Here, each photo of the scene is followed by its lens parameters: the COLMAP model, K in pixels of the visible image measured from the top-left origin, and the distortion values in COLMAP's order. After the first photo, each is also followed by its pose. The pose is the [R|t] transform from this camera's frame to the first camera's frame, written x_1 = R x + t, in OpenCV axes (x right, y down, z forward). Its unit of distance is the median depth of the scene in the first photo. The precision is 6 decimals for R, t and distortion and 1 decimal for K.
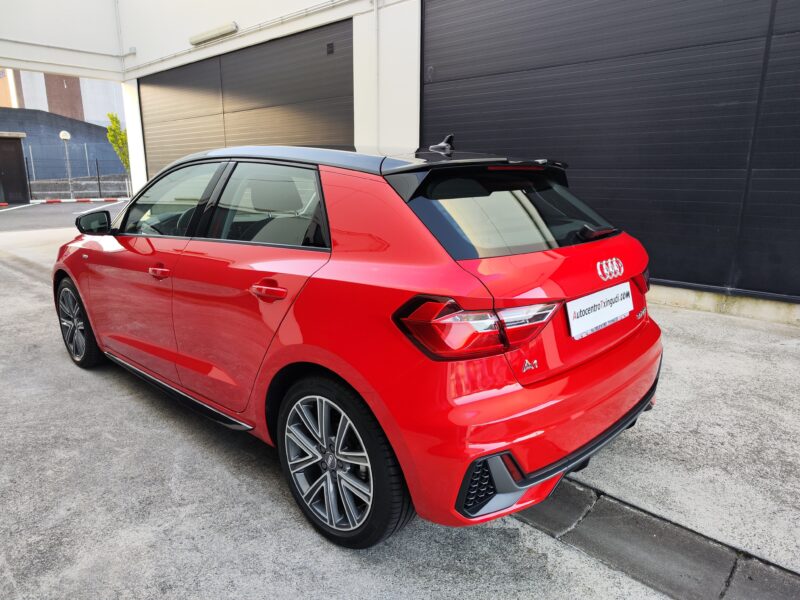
lens RADIAL K [[546.1, 0, 405.5], [0, 546.1, 297.7], [0, 0, 1]] dist [0.001609, 0.000589]
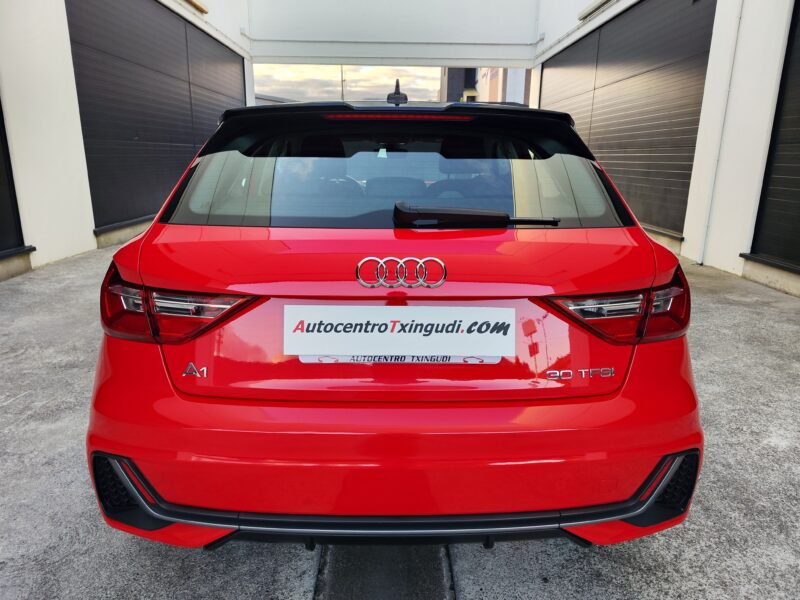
lens RADIAL K [[546.1, 0, 405.5], [0, 546.1, 297.7], [0, 0, 1]] dist [0.001609, 0.000589]
pose [[0.695249, 0.178216, -0.696324, 0.141573], [-0.159466, 0.982876, 0.092335, -0.014396], [0.700856, 0.046844, 0.711763, 0.097015]]
